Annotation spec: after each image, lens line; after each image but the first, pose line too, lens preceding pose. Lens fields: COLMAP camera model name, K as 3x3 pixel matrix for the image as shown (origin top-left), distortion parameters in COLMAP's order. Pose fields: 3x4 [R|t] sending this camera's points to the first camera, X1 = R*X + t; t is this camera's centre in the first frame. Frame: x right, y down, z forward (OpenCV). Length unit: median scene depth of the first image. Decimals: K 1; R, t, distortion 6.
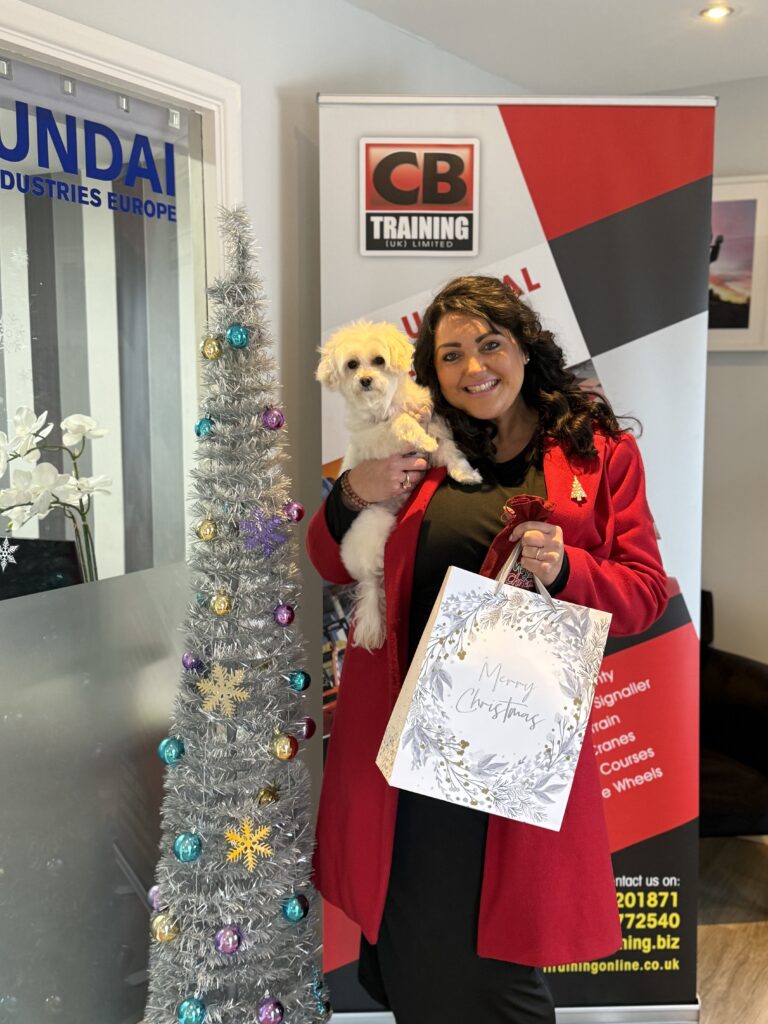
lens RADIAL K [[1105.9, 0, 384.0], [0, 1105.9, 512.0], [0, 0, 1]] dist [0.196460, -0.427233]
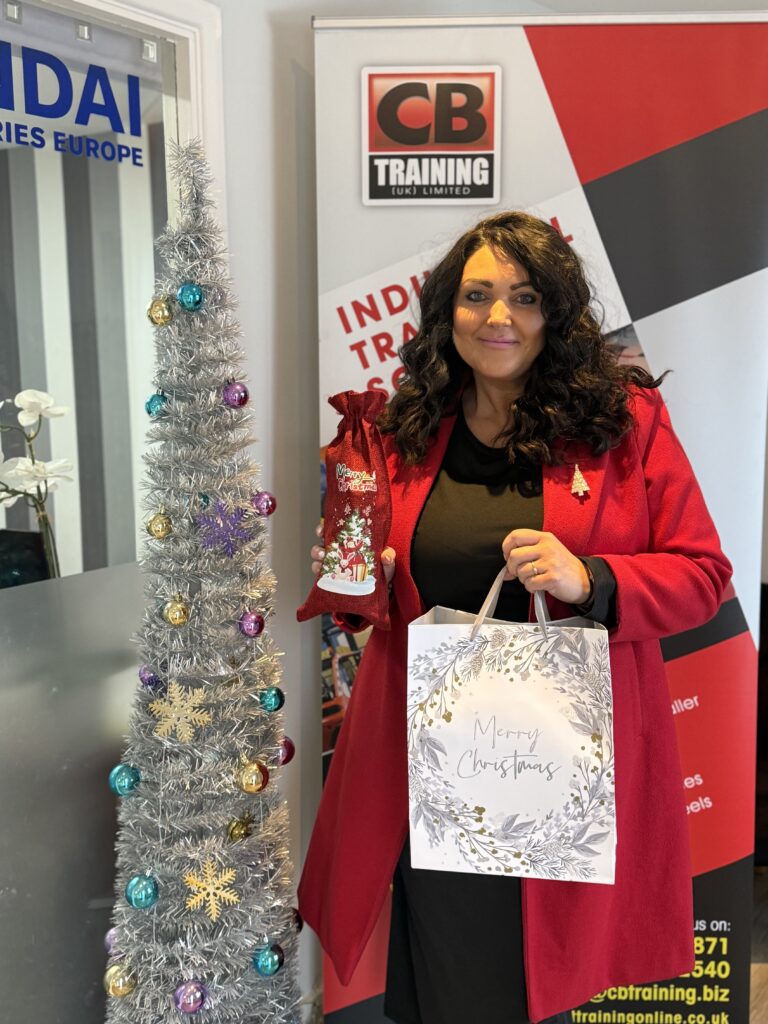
lens RADIAL K [[1086.3, 0, 396.3], [0, 1086.3, 514.7], [0, 0, 1]] dist [0.187201, -0.410255]
pose [[0.997282, 0.006365, -0.073406, 0.069120], [-0.004292, 0.999588, 0.028371, -0.014057], [0.073556, -0.027979, 0.996899, 0.144519]]
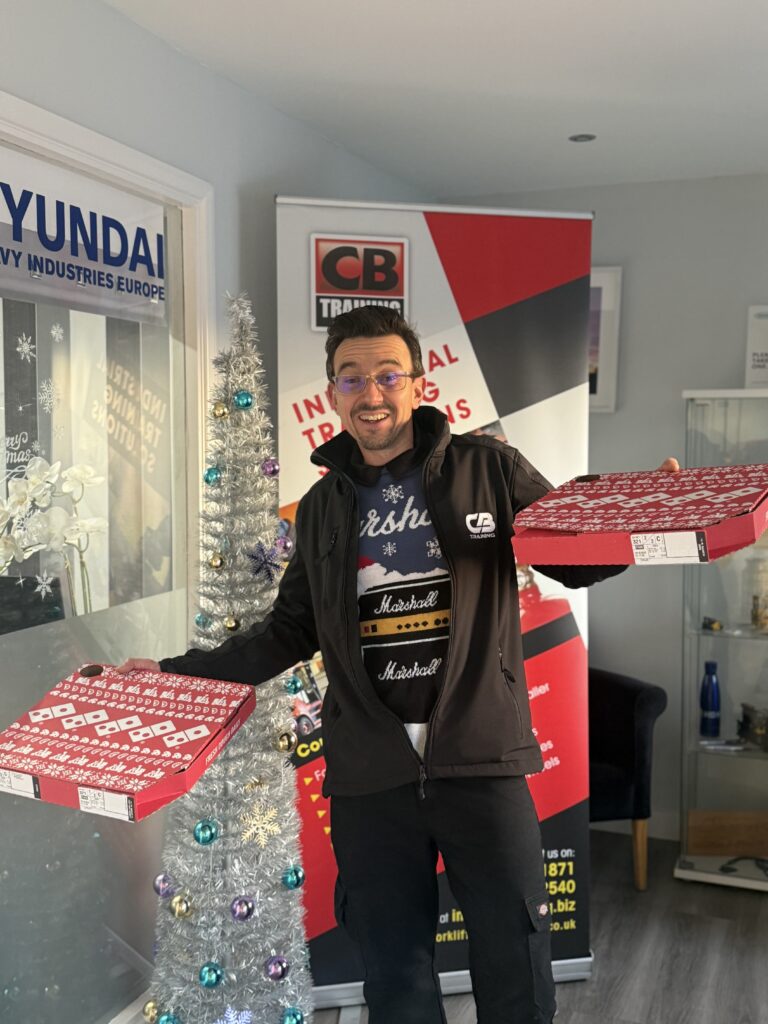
lens RADIAL K [[1105.9, 0, 384.0], [0, 1105.9, 512.0], [0, 0, 1]] dist [0.196460, -0.427233]
pose [[0.982132, -0.007425, 0.188044, -0.169010], [0.015676, 0.998976, -0.042431, 0.013174], [-0.187537, 0.044621, 0.981244, -0.162194]]
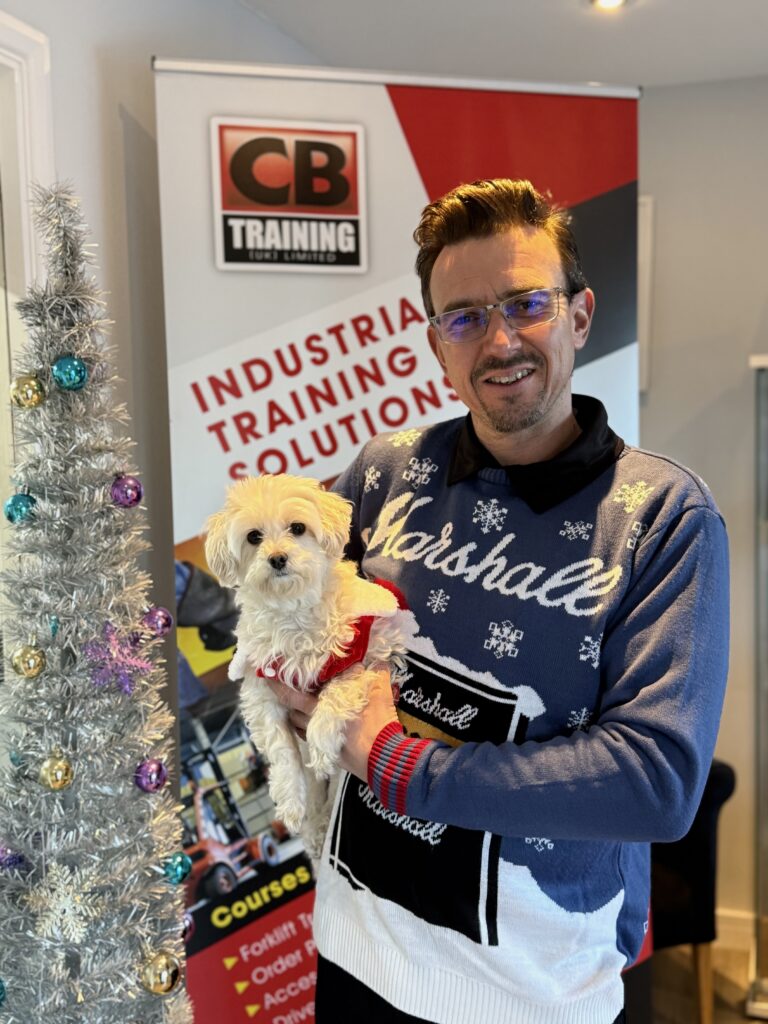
lens RADIAL K [[1070.3, 0, 376.4], [0, 1070.3, 509.0], [0, 0, 1]] dist [0.192013, -0.426419]
pose [[0.978568, -0.033816, 0.203128, -0.070596], [0.041519, 0.998567, -0.033780, -0.036740], [-0.201694, 0.041489, 0.978569, 0.260901]]
